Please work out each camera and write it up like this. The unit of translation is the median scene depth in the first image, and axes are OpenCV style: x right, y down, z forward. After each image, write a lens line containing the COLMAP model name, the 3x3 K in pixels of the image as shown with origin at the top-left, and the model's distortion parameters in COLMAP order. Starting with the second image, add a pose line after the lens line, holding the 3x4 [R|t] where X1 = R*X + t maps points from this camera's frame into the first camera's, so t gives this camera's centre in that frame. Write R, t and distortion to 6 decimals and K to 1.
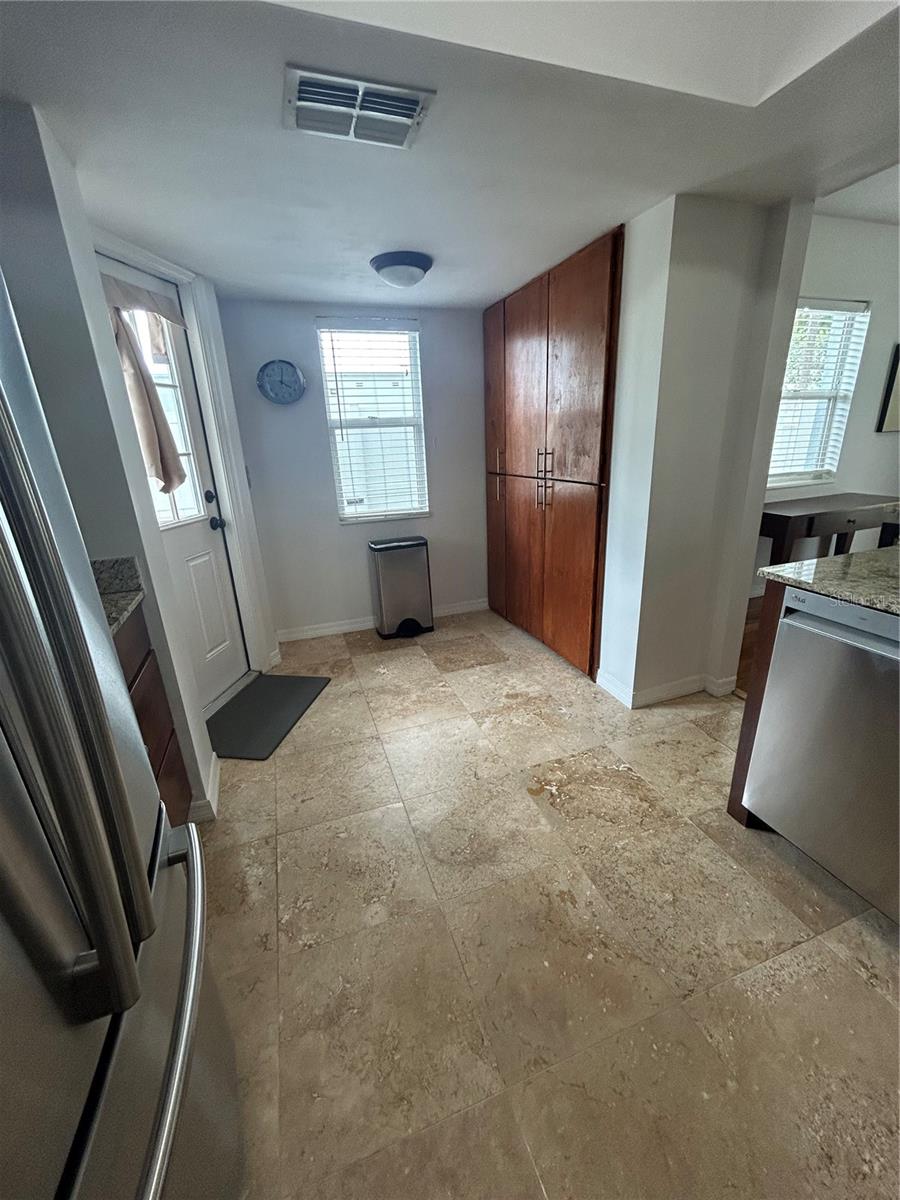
lens RADIAL K [[481.0, 0, 450.0], [0, 481.0, 600.0], [0, 0, 1]] dist [0.000380, -0.000362]
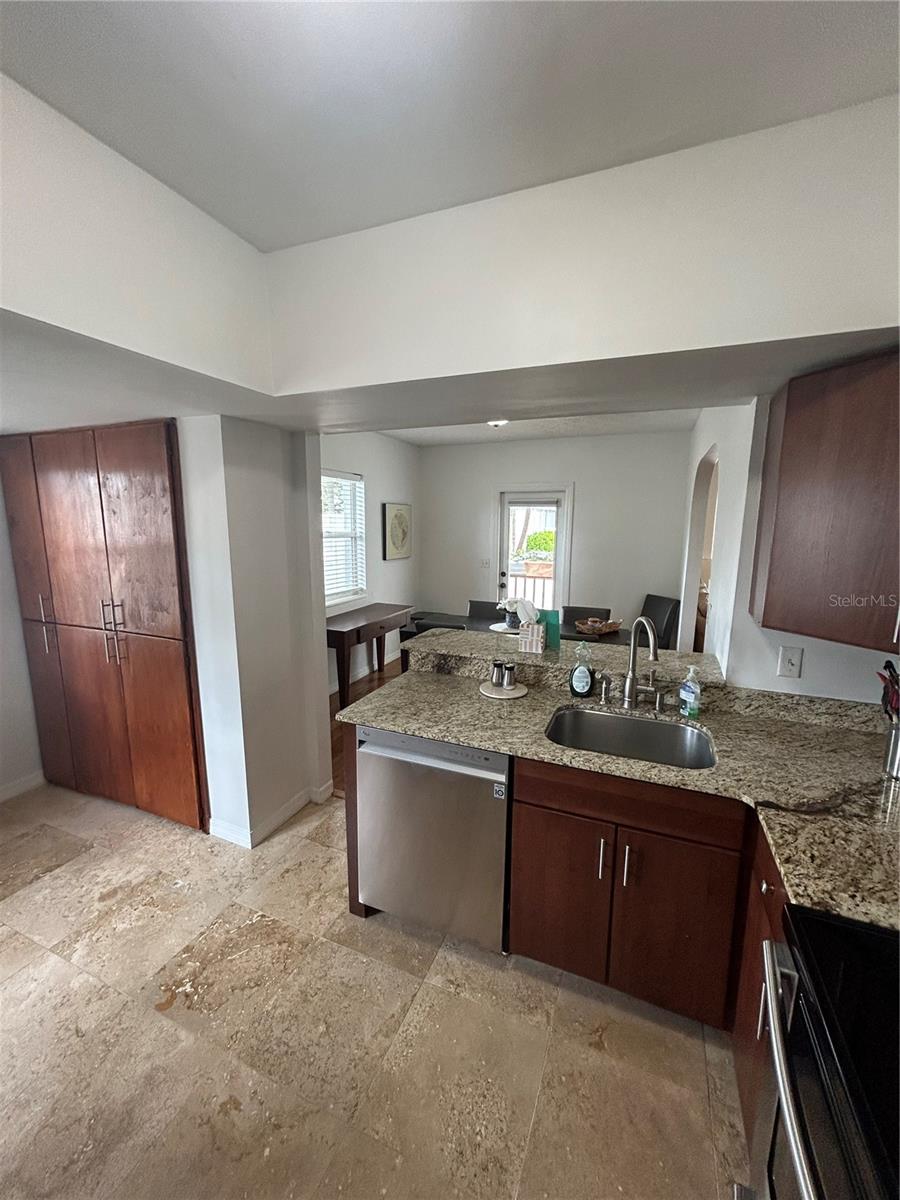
lens RADIAL K [[481.0, 0, 450.0], [0, 481.0, 600.0], [0, 0, 1]] dist [0.000380, -0.000362]
pose [[0.670683, -0.075244, 0.737917, -0.052147], [0.206406, 0.974480, -0.088234, -0.105657], [-0.712447, 0.211487, 0.669098, -0.091842]]
